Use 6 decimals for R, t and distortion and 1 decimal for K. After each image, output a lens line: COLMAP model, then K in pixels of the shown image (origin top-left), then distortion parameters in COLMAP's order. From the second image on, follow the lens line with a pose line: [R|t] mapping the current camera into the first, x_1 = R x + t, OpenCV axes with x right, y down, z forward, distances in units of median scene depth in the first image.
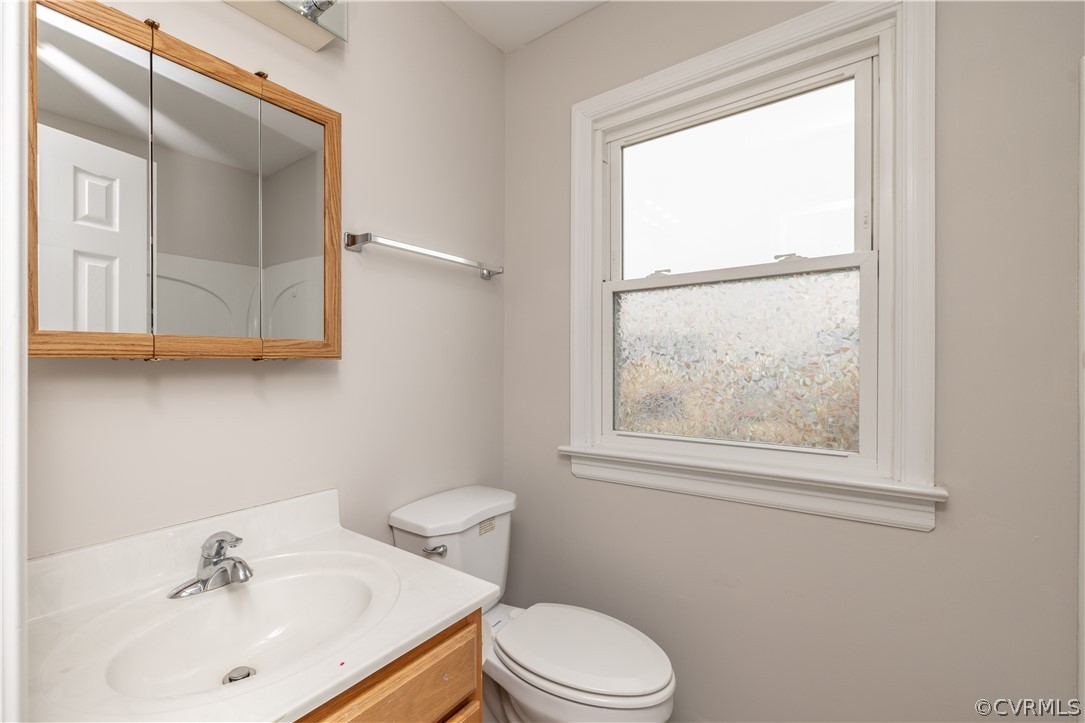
lens RADIAL K [[457.4, 0, 540.6], [0, 457.4, 365.0], [0, 0, 1]] dist [-0.003313, -0.000394]
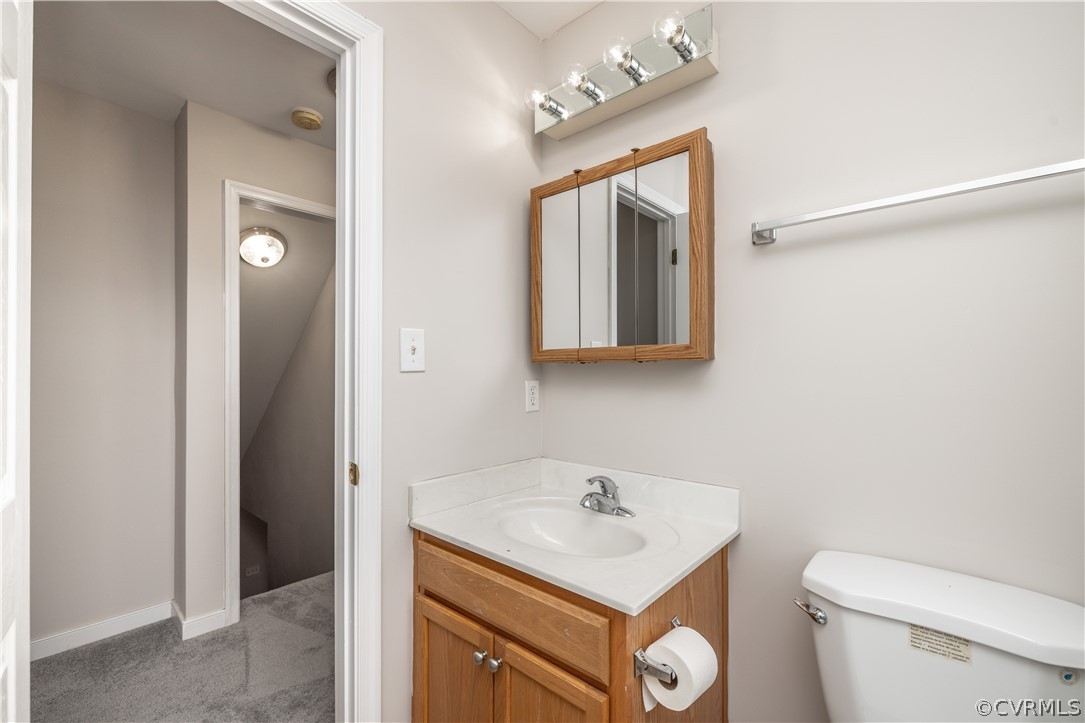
lens RADIAL K [[457.4, 0, 501.2], [0, 457.4, 364.7], [0, 0, 1]] dist [-0.003313, -0.000394]
pose [[-0.128871, -0.002366, -0.991659, 0.735240], [0.002384, 0.999994, -0.002696, 0.000099], [0.991659, -0.002712, -0.128864, 0.739269]]
